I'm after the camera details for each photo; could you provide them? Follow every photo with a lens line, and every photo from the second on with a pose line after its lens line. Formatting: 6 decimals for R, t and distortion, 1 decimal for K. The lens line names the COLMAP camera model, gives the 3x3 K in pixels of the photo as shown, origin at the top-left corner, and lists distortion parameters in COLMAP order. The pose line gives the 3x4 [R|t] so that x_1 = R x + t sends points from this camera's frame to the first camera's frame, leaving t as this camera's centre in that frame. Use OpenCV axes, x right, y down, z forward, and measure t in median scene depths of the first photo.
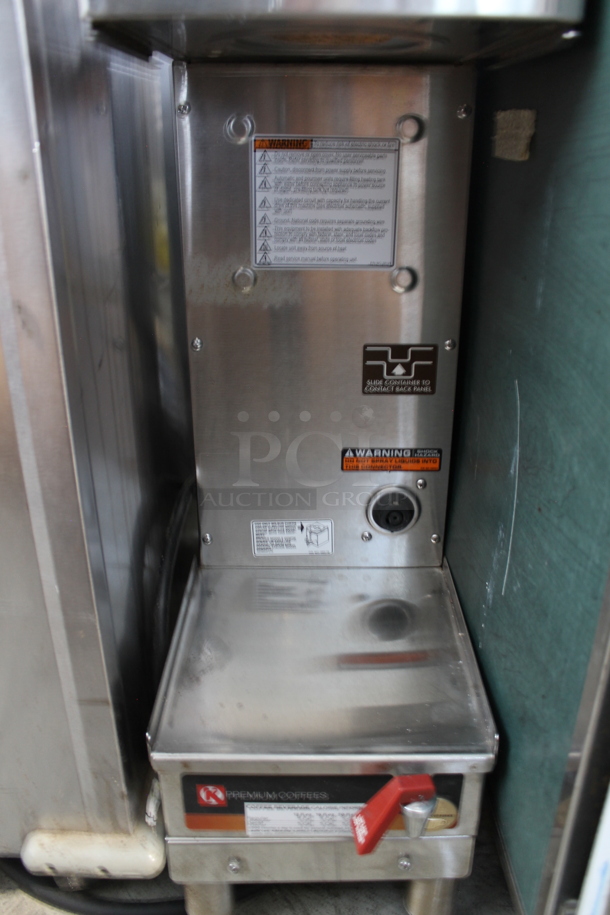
lens RADIAL K [[765.8, 0, 329.3], [0, 765.8, 472.6], [0, 0, 1]] dist [-0.146656, 0.095119]
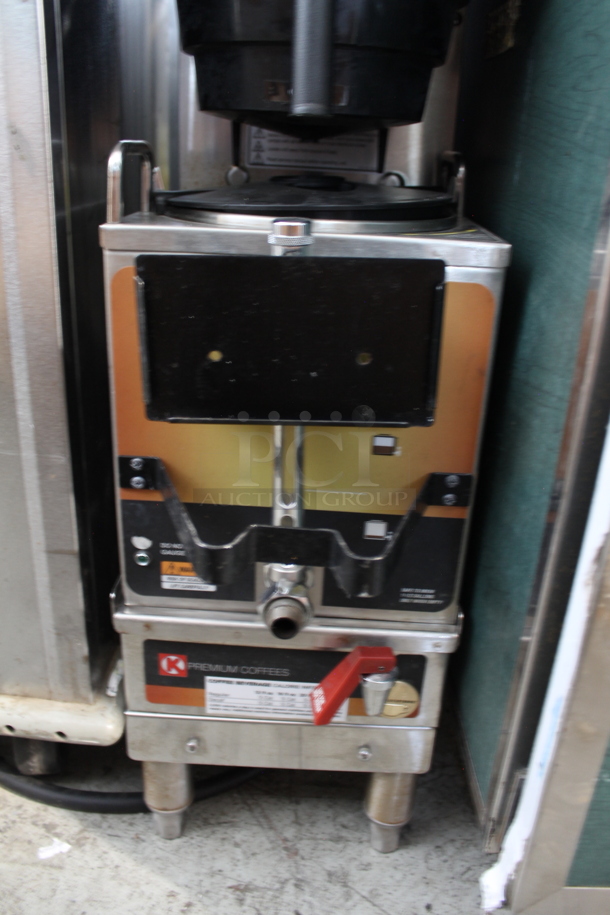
lens RADIAL K [[765.8, 0, 303.1], [0, 765.8, 452.4], [0, 0, 1]] dist [-0.146656, 0.095119]
pose [[0.998249, 0.050418, -0.030940, 0.032751], [-0.051139, 0.998427, -0.022975, 0.160860], [0.029733, 0.024517, 0.999257, -0.010921]]
